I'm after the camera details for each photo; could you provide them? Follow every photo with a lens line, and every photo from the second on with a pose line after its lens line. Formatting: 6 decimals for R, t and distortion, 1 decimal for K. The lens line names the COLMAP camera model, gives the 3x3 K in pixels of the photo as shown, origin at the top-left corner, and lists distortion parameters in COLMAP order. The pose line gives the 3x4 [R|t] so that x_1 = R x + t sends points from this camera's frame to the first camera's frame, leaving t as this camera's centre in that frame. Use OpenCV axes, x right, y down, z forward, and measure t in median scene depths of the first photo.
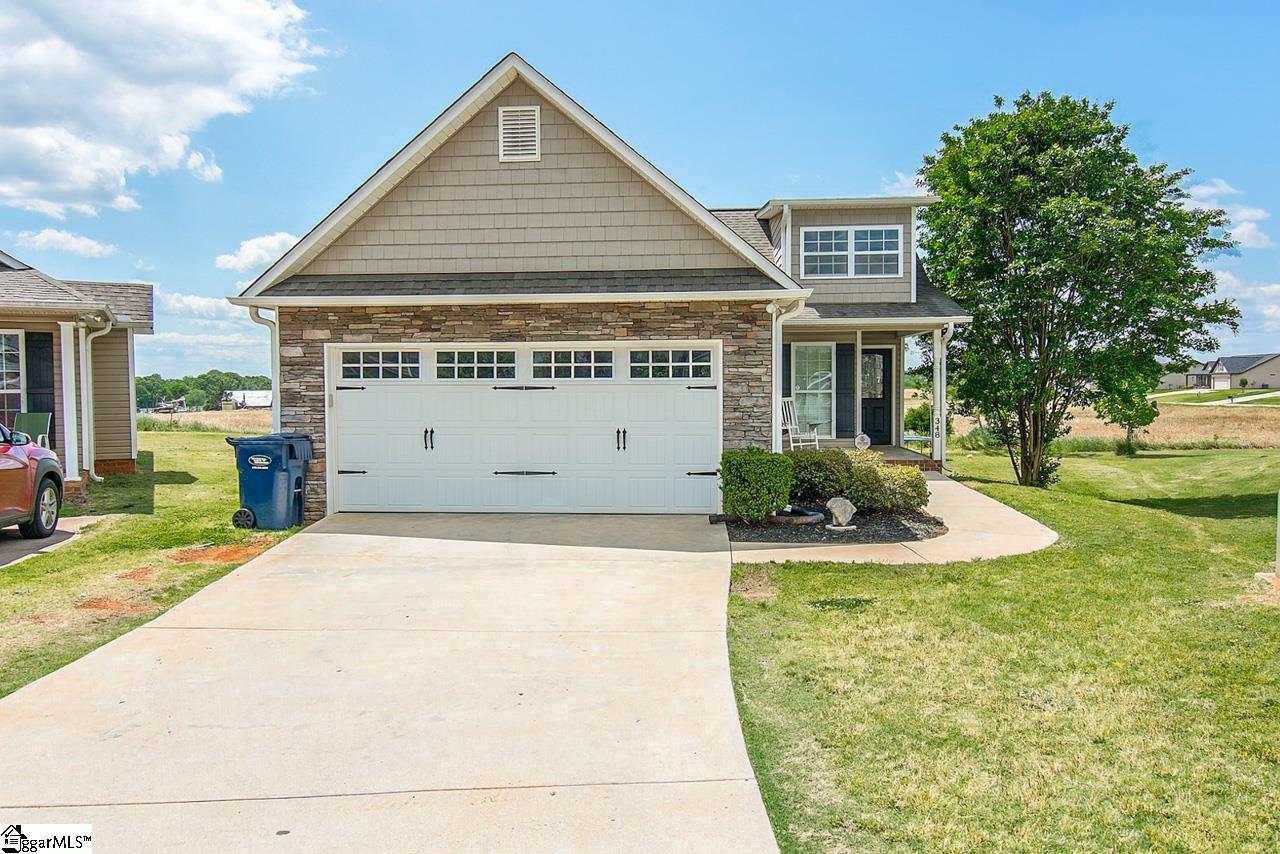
lens RADIAL K [[842.0, 0, 640.0], [0, 842.0, 427.0], [0, 0, 1]] dist [0.004079, -0.000393]
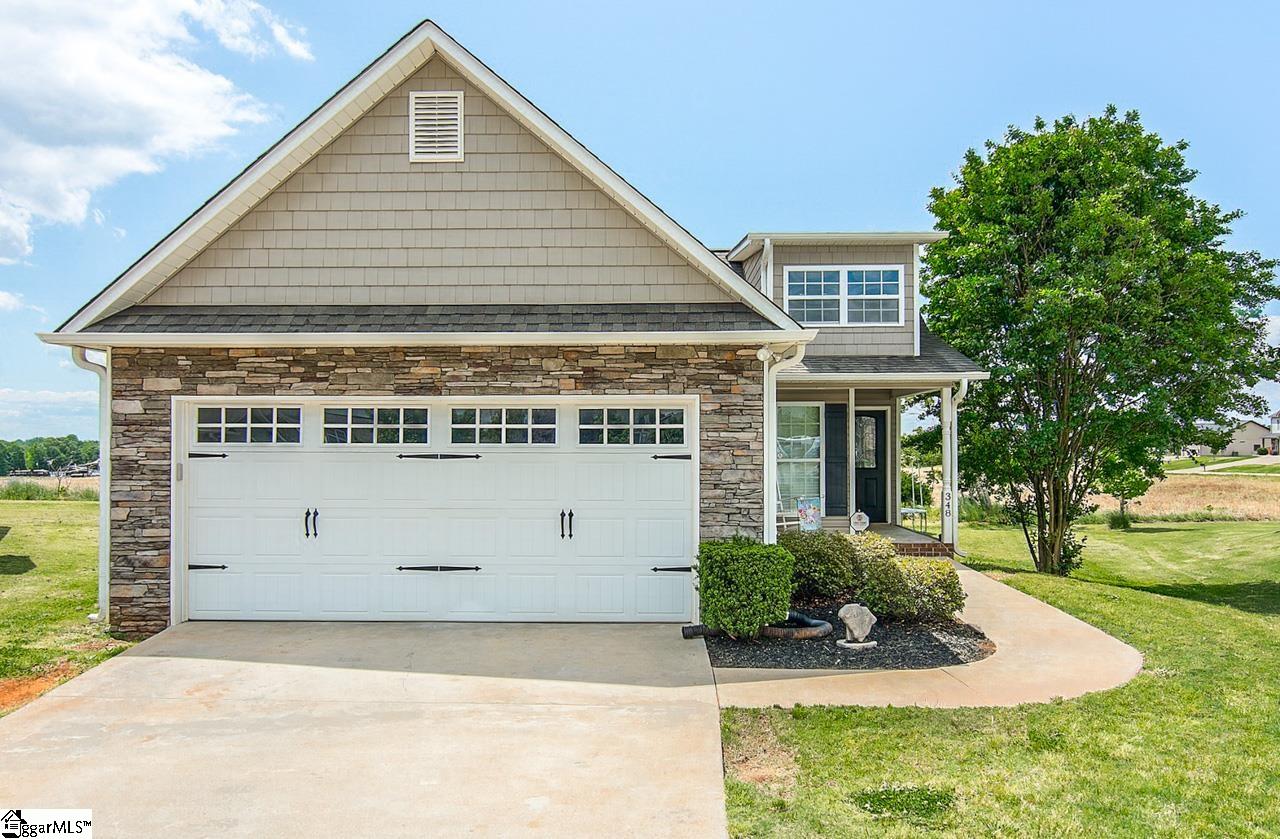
lens RADIAL K [[872.2, 0, 640.0], [0, 872.2, 419.5], [0, 0, 1]] dist [0.002406, 0.000034]
pose [[0.998628, 0.006609, 0.051946, 0.002619], [-0.002250, 0.996504, -0.083518, -0.014388], [-0.052316, 0.083286, 0.995151, 0.206134]]
